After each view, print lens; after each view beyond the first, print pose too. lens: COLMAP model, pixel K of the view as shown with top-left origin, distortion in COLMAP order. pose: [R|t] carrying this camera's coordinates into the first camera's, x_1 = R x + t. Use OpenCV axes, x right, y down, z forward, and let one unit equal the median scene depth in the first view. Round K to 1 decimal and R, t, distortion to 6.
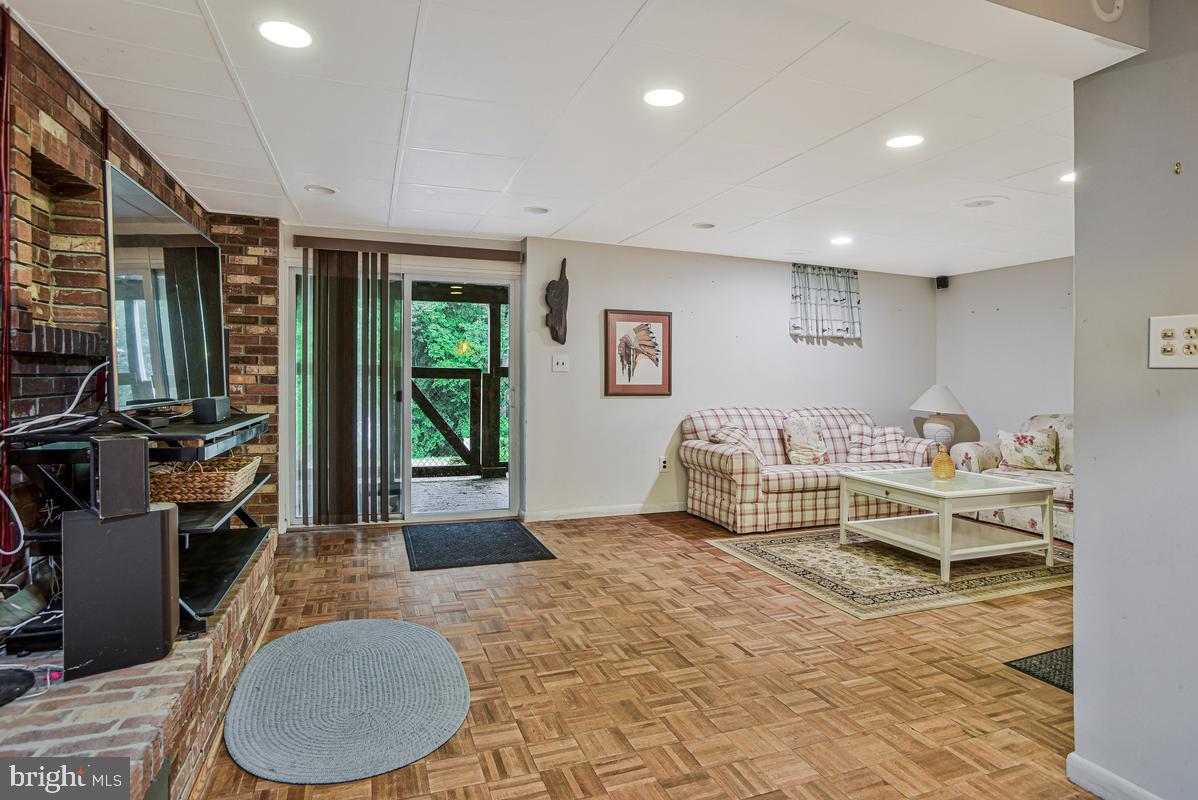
lens RADIAL K [[651.8, 0, 603.3], [0, 651.8, 382.7], [0, 0, 1]] dist [-0.058695, 0.028477]
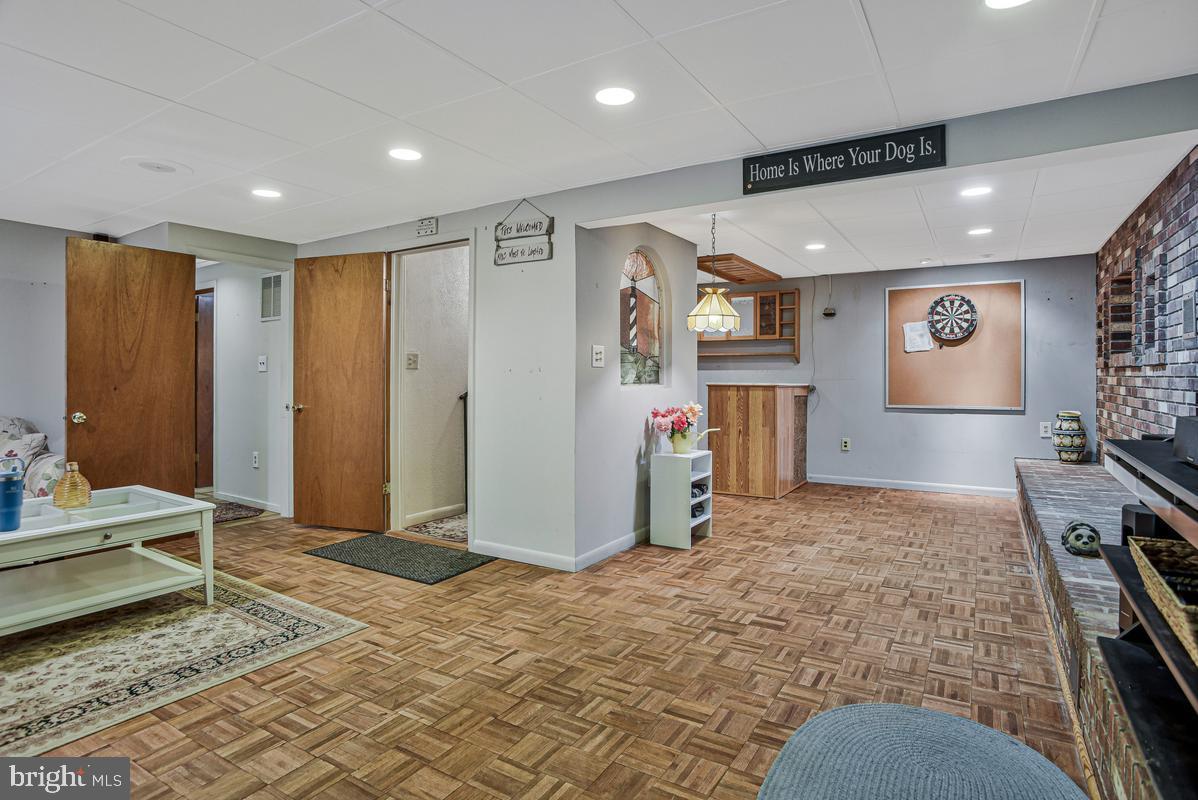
lens RADIAL K [[637.6, 0, 598.5], [0, 637.6, 378.0], [0, 0, 1]] dist [-0.082854, 0.046452]
pose [[-0.614643, -0.013723, 0.788686, -0.343113], [-0.001333, 0.999865, 0.016359, -0.009879], [-0.788804, 0.009003, -0.614579, 0.835678]]
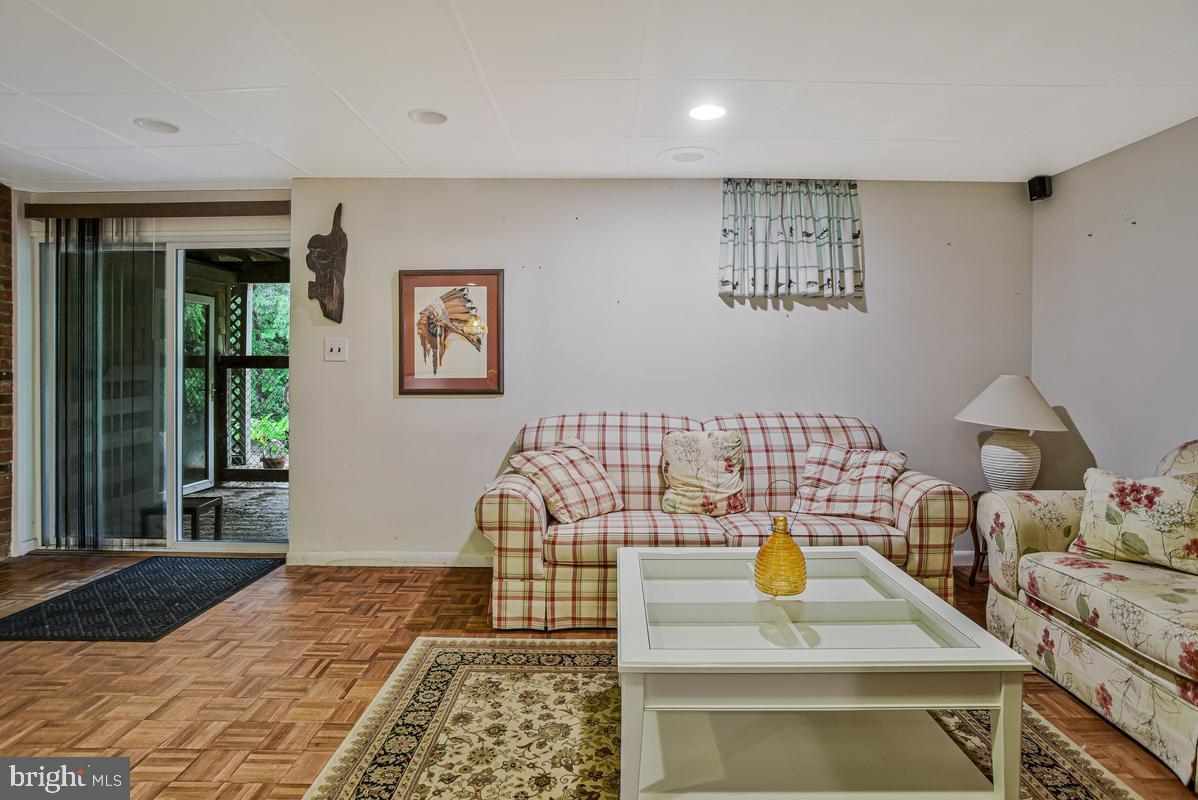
lens RADIAL K [[651.8, 0, 603.3], [0, 651.8, 382.7], [0, 0, 1]] dist [-0.058695, 0.028477]
pose [[0.933559, -0.002776, -0.358412, 0.508262], [0.008791, 0.999847, 0.015154, -0.001371], [0.358315, -0.017298, 0.933441, 0.479896]]
